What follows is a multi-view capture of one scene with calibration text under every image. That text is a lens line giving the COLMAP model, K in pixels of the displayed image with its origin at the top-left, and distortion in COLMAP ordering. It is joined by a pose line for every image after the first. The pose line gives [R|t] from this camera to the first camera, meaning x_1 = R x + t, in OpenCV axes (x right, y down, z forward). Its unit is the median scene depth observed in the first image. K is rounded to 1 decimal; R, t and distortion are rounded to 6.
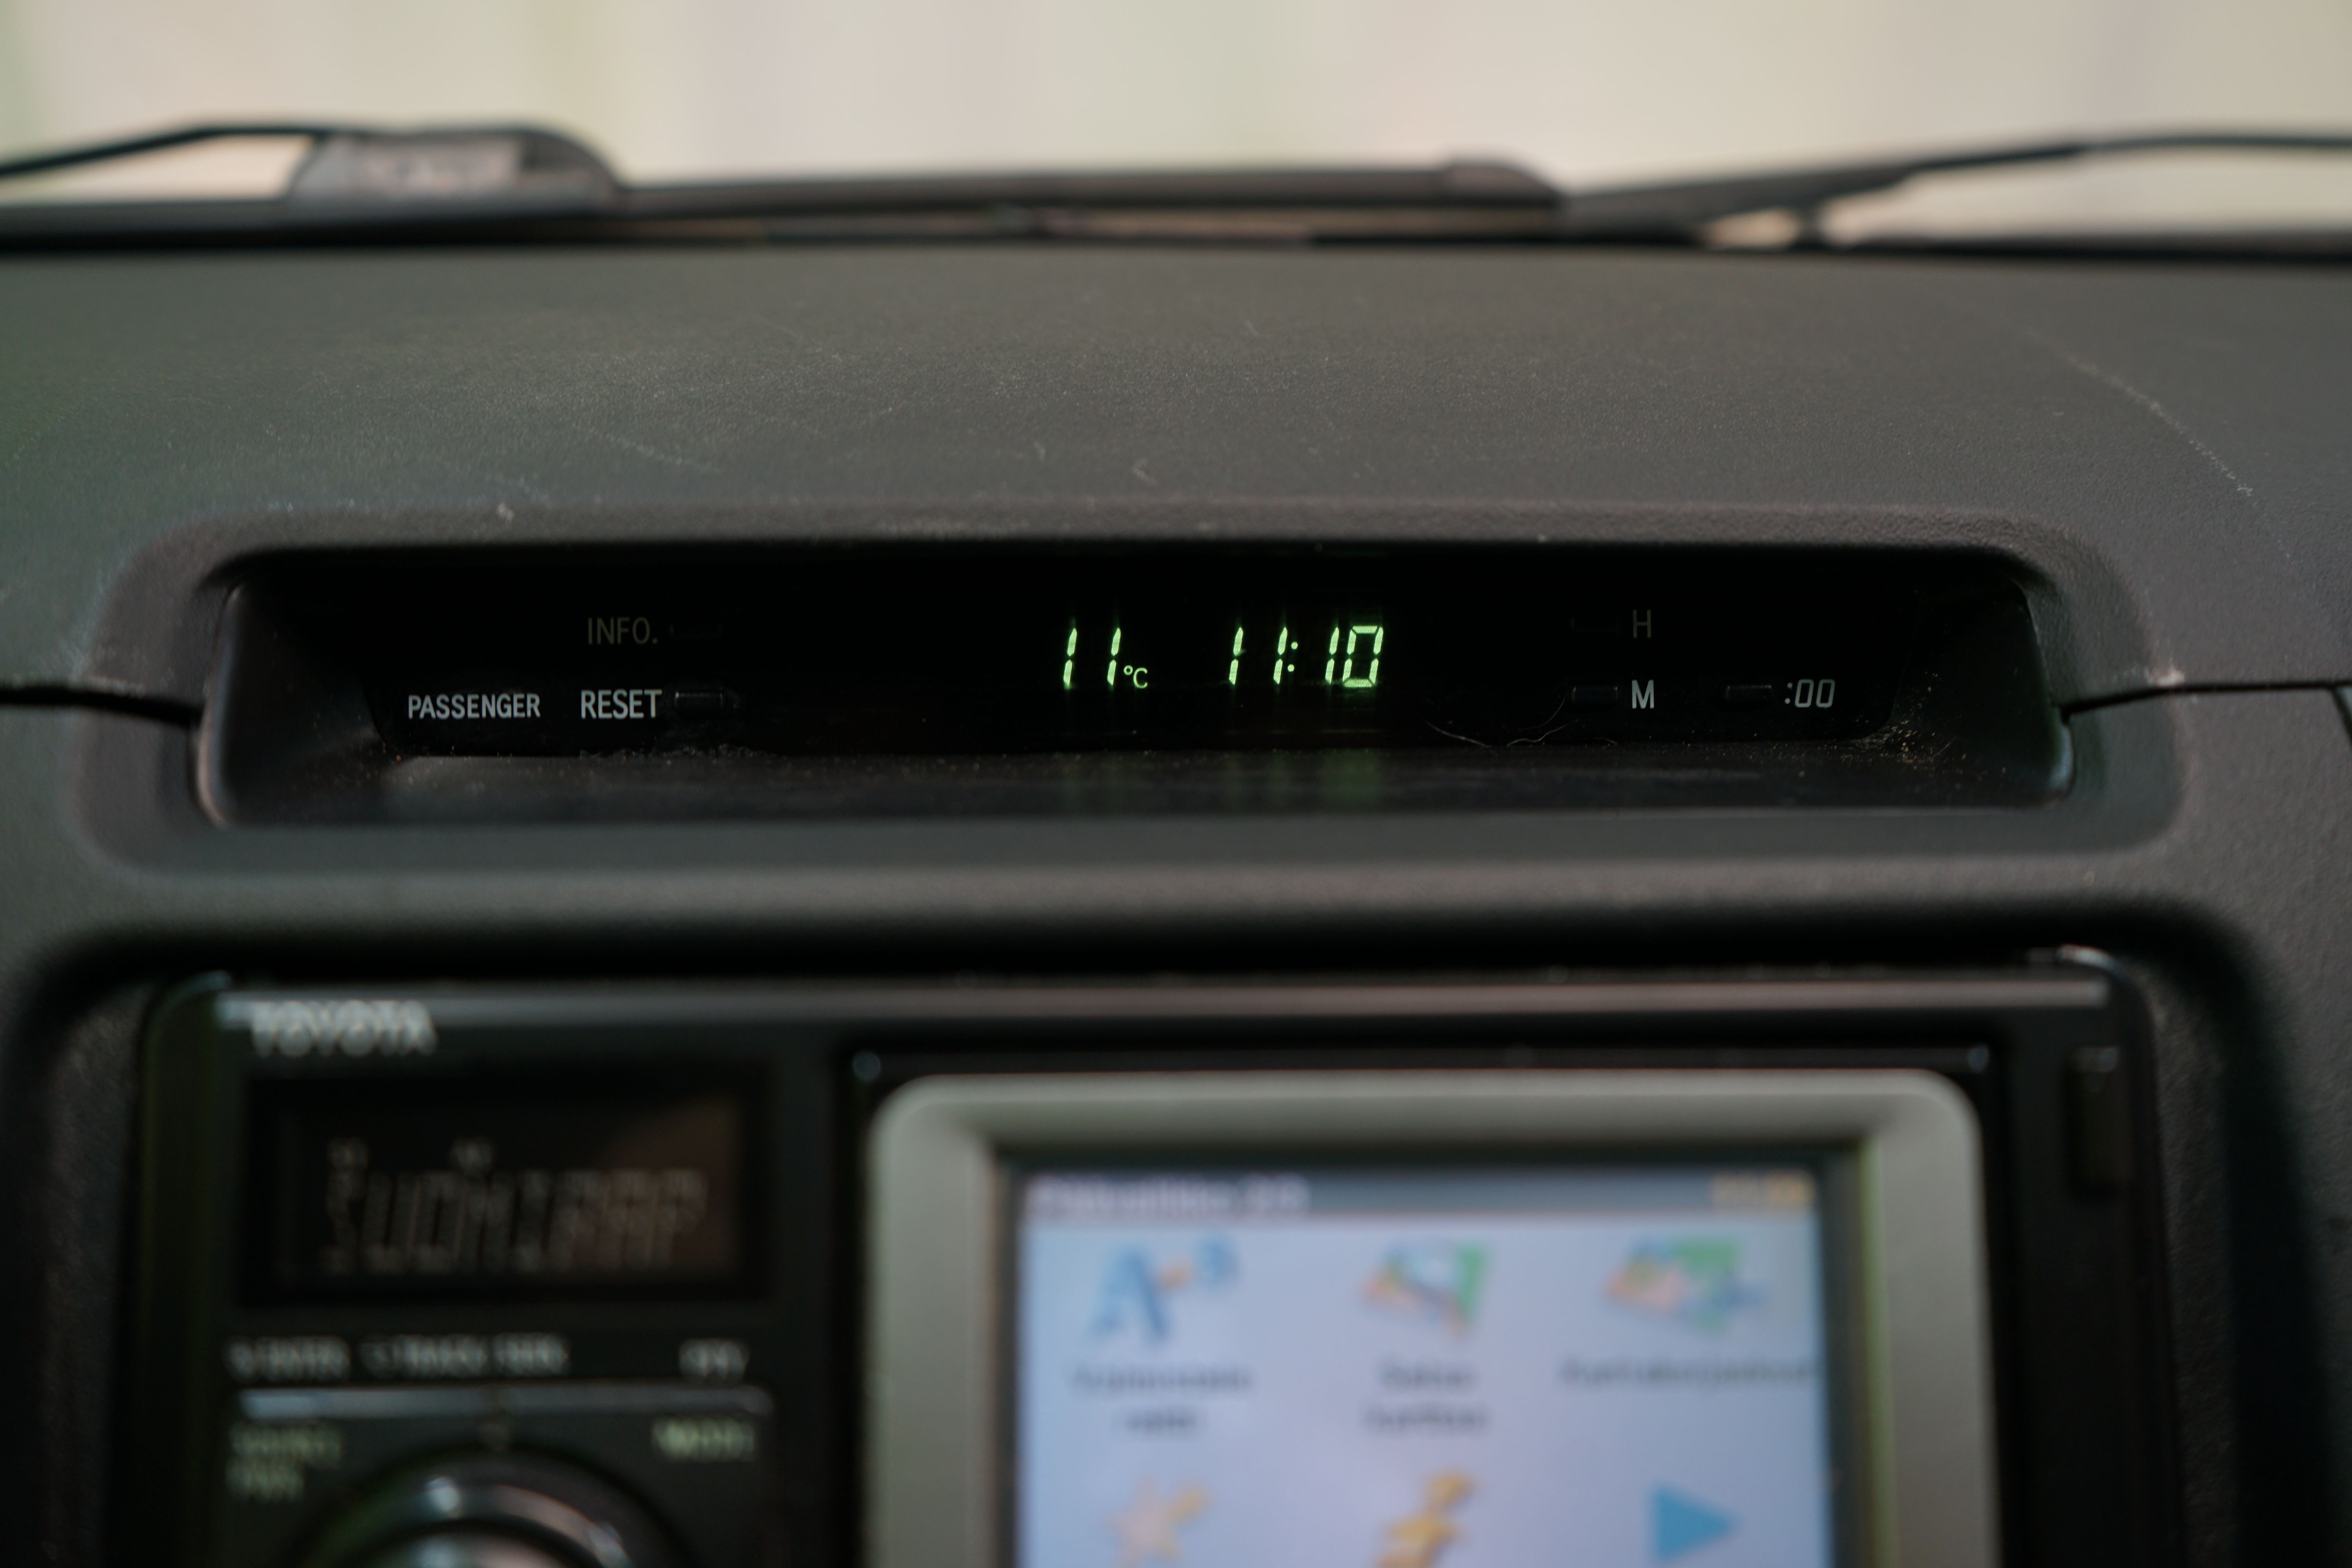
lens RADIAL K [[1935.3, 0, 1176.0], [0, 1935.3, 784.0], [0, 0, 1]] dist [-0.008140, -0.004073]
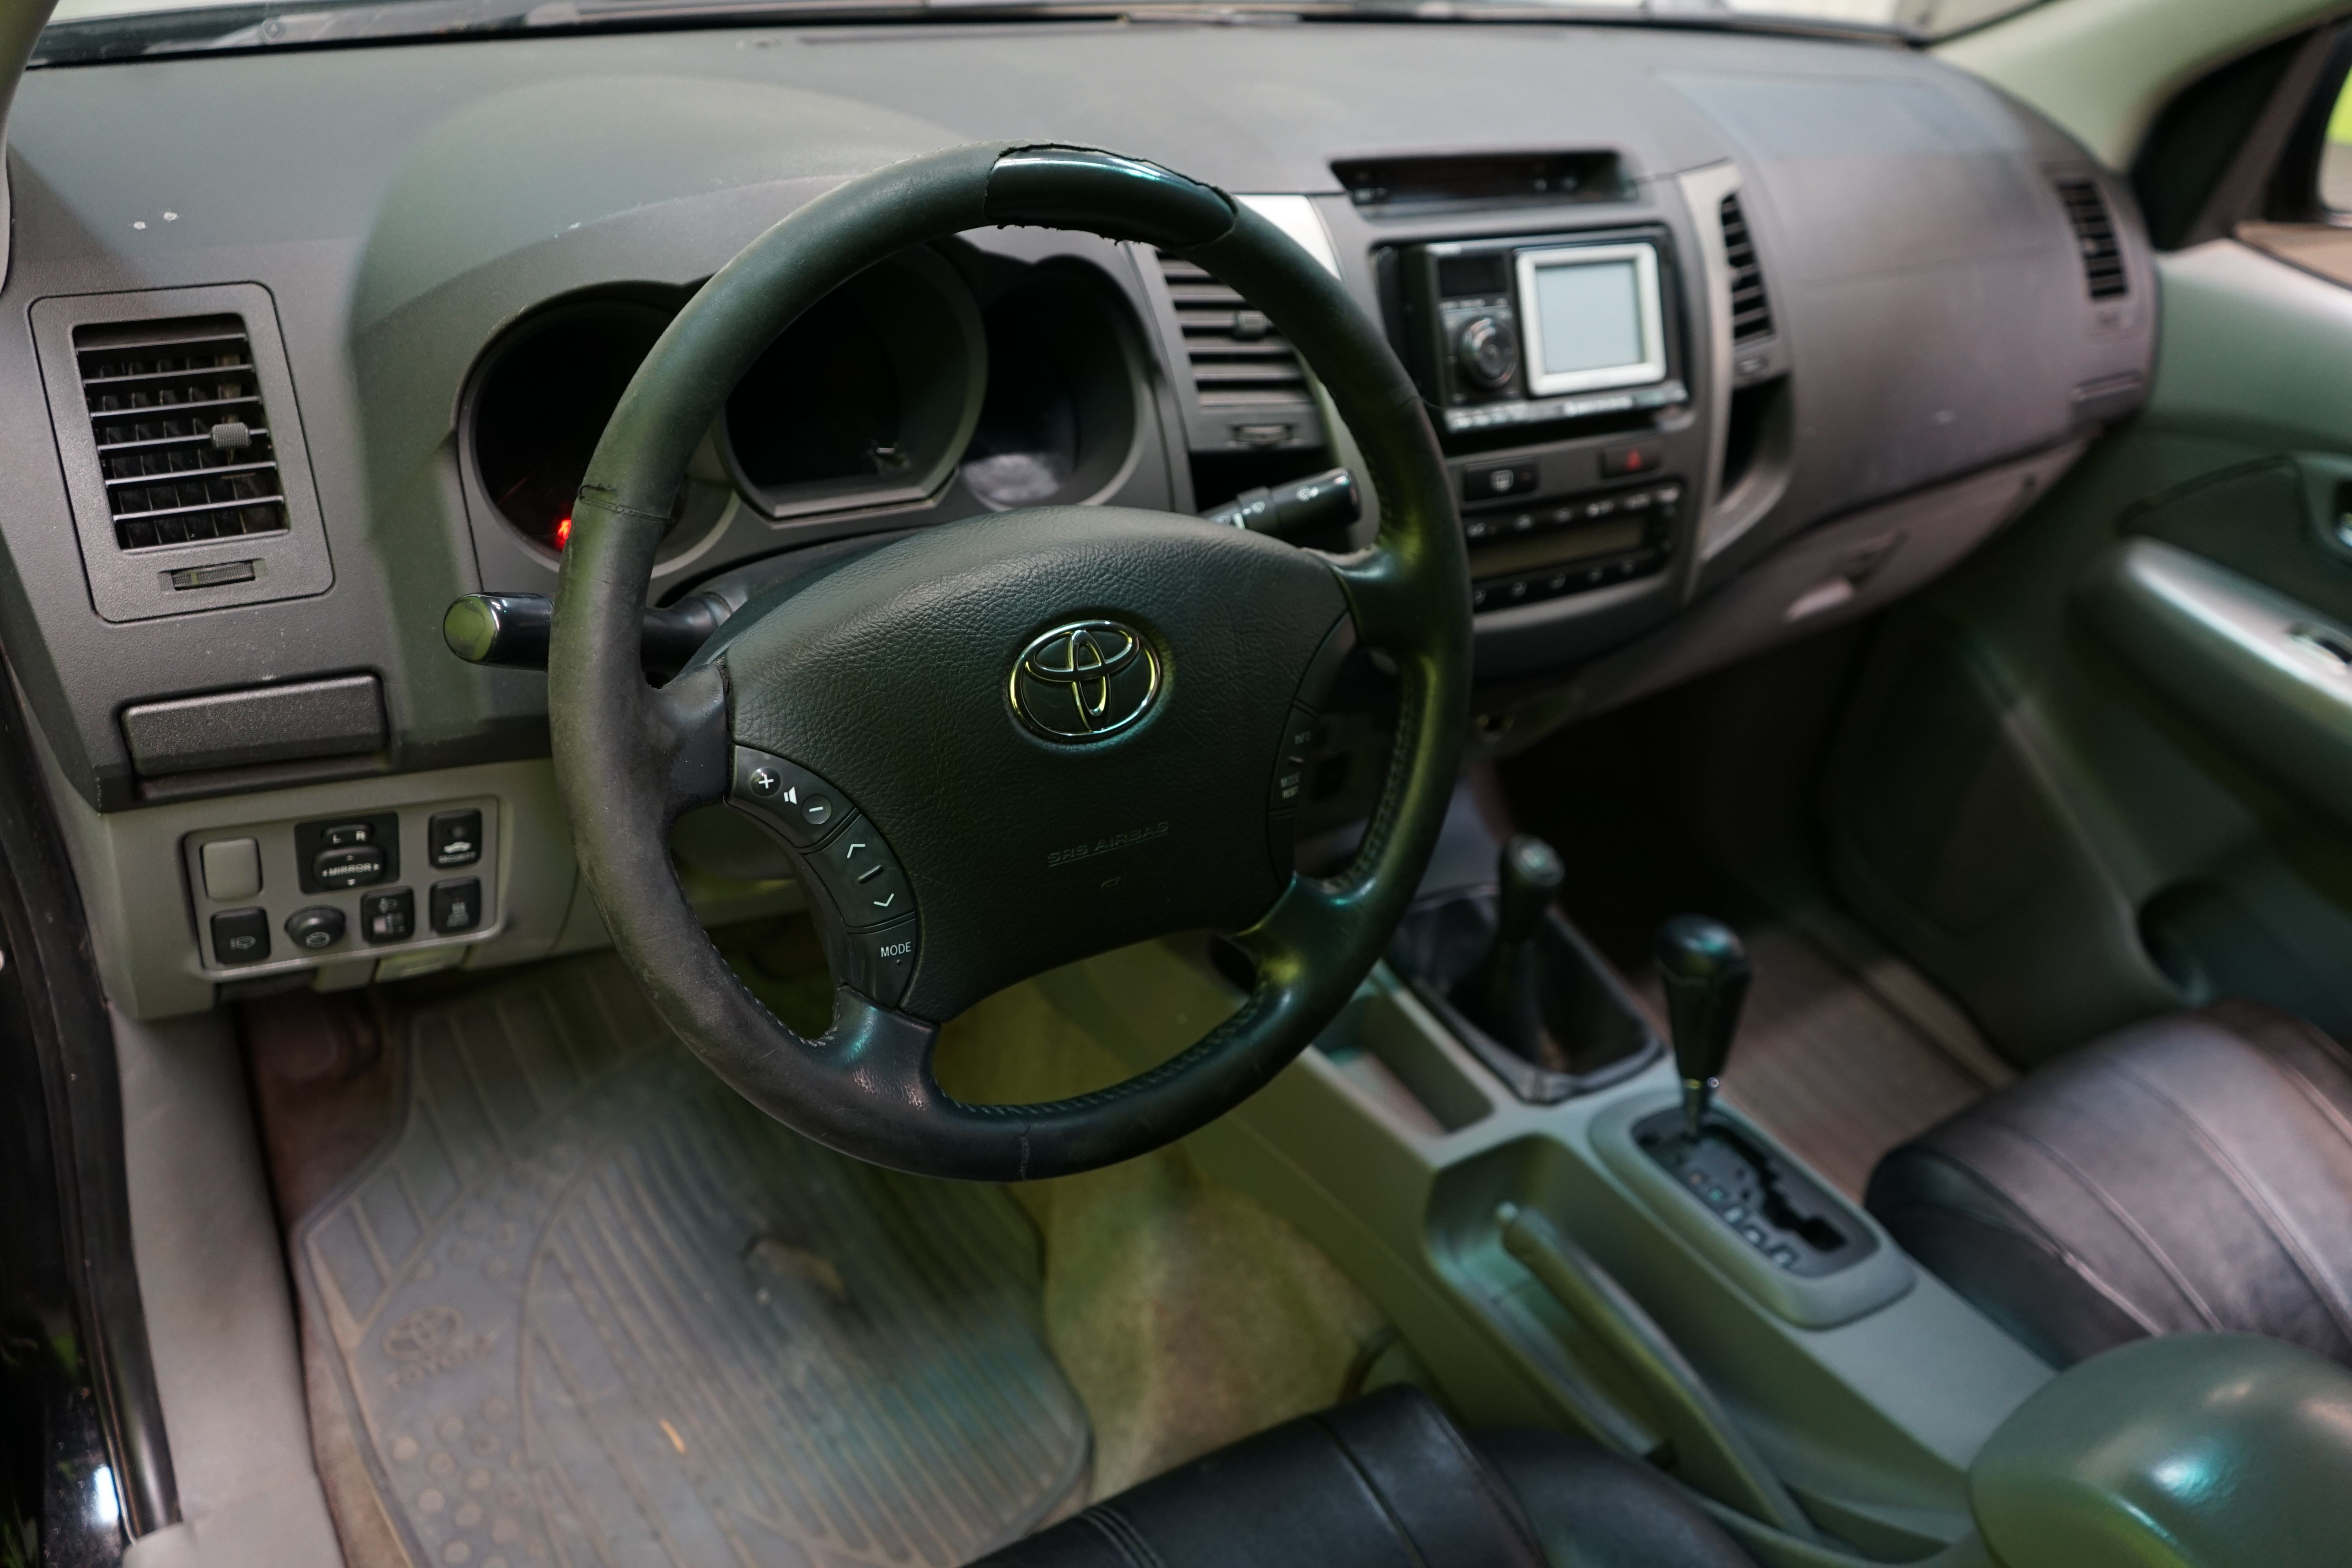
lens RADIAL K [[1890.2, 0, 1166.0], [0, 1890.2, 808.6], [0, 0, 1]] dist [-0.003844, -0.004604]
pose [[0.861576, -0.191969, 0.469930, -4.088831], [0.064413, 0.959597, 0.273905, 0.125281], [-0.503525, -0.205721, 0.839132, -3.640141]]
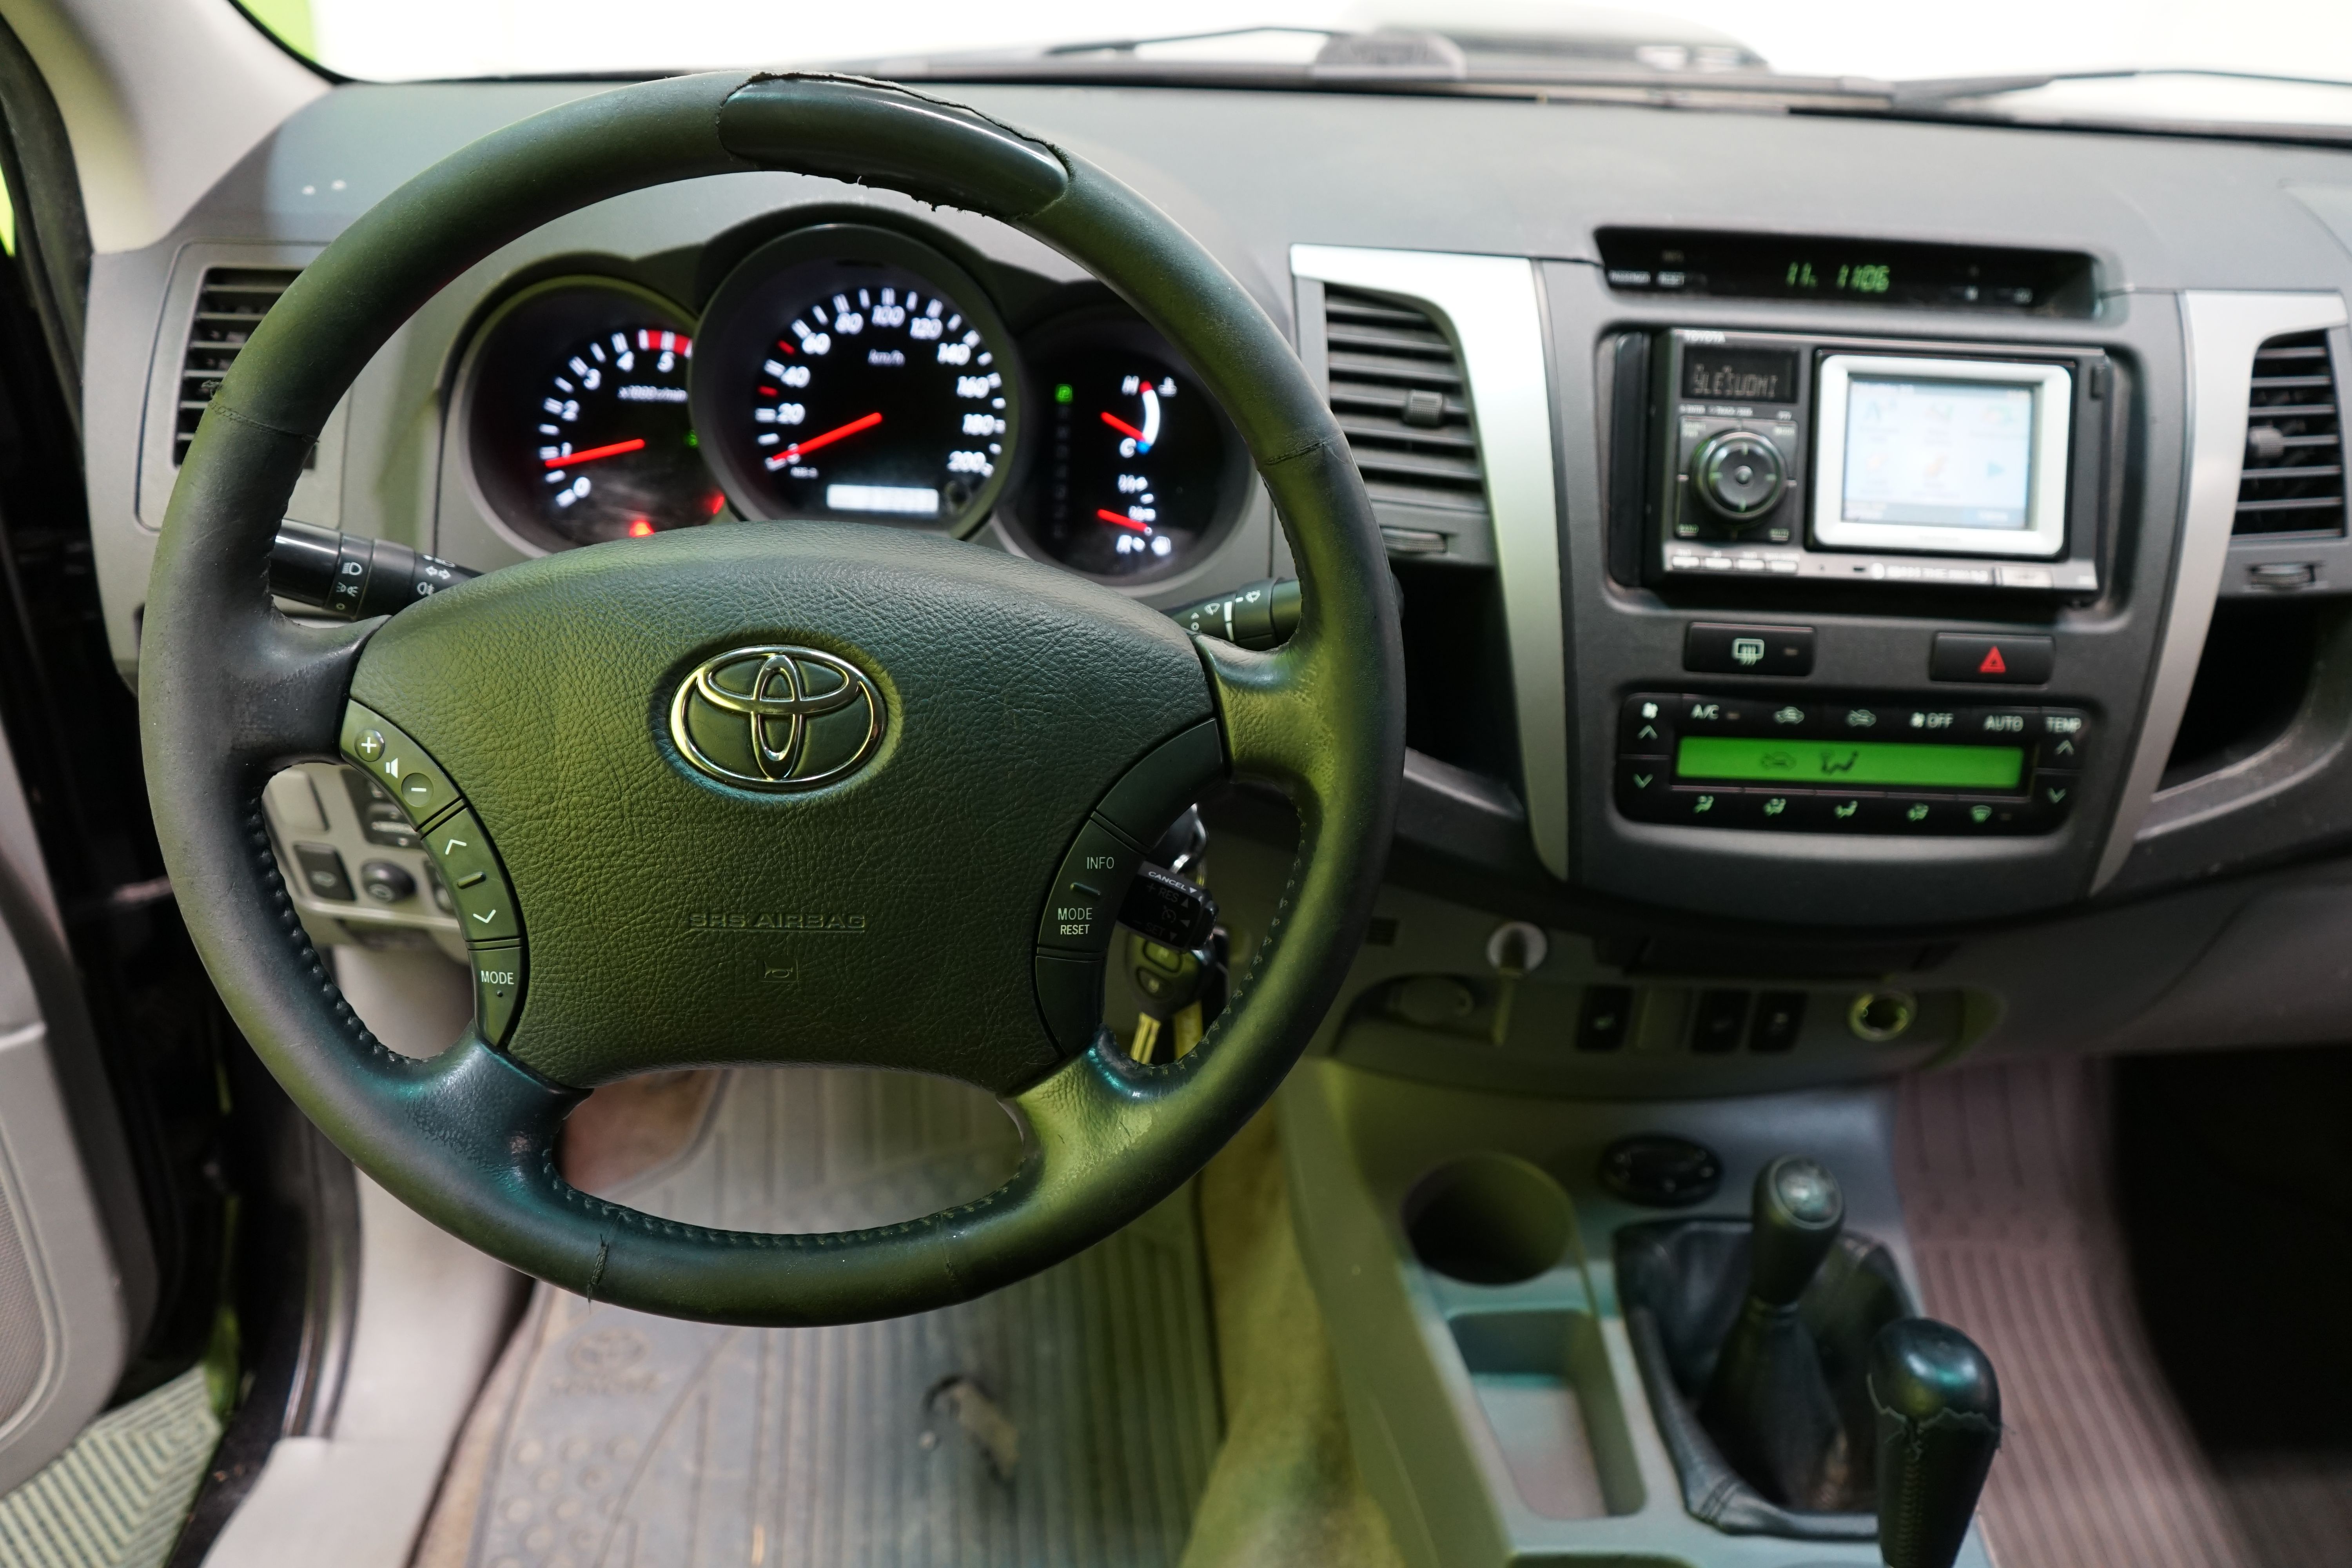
lens RADIAL K [[1890.2, 0, 1166.0], [0, 1890.2, 808.6], [0, 0, 1]] dist [-0.003844, -0.004604]
pose [[0.998671, 0.051174, -0.006068, -1.548135], [-0.049699, 0.987573, 0.149095, 0.595581], [0.013622, -0.148595, 0.988804, -3.384151]]
